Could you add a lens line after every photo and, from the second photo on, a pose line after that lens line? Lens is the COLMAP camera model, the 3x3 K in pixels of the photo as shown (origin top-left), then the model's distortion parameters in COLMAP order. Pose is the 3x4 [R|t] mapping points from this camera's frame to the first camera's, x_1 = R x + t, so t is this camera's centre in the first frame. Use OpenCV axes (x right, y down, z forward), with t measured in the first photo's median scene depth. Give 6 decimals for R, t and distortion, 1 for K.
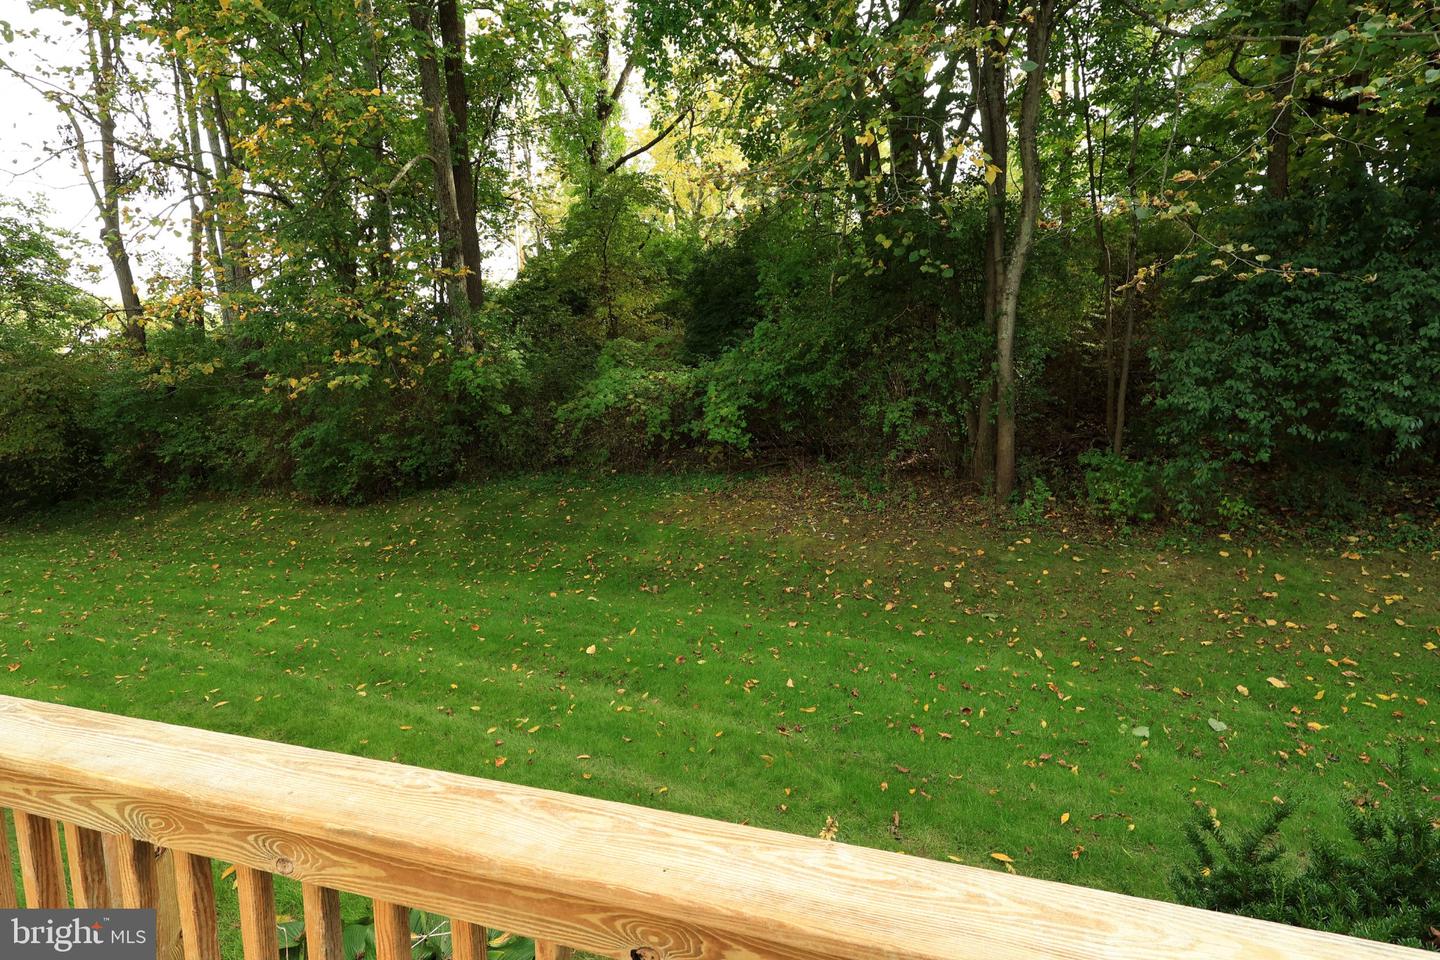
lens RADIAL K [[661.9, 0, 715.7], [0, 661.9, 503.0], [0, 0, 1]] dist [-0.001176, -0.000090]
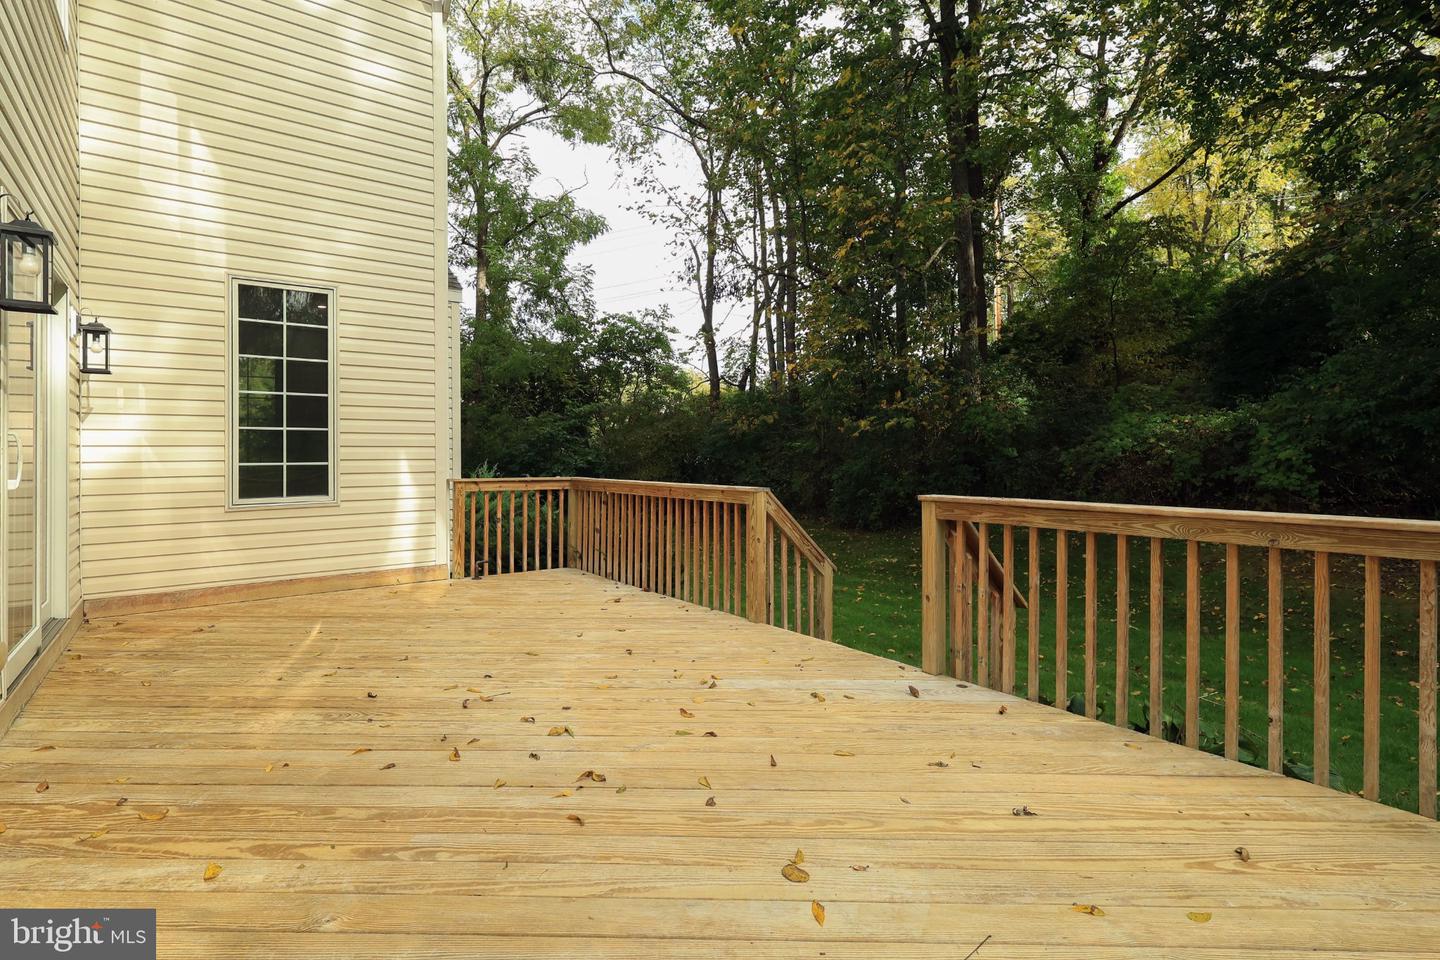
lens RADIAL K [[691.7, 0, 721.3], [0, 691.7, 459.6], [0, 0, 1]] dist [0.001885, 0.001003]
pose [[0.816457, 0.017699, -0.577134, -0.055719], [-0.104961, 0.987426, -0.118205, 0.049025], [0.567785, 0.157086, 0.808049, -0.155430]]
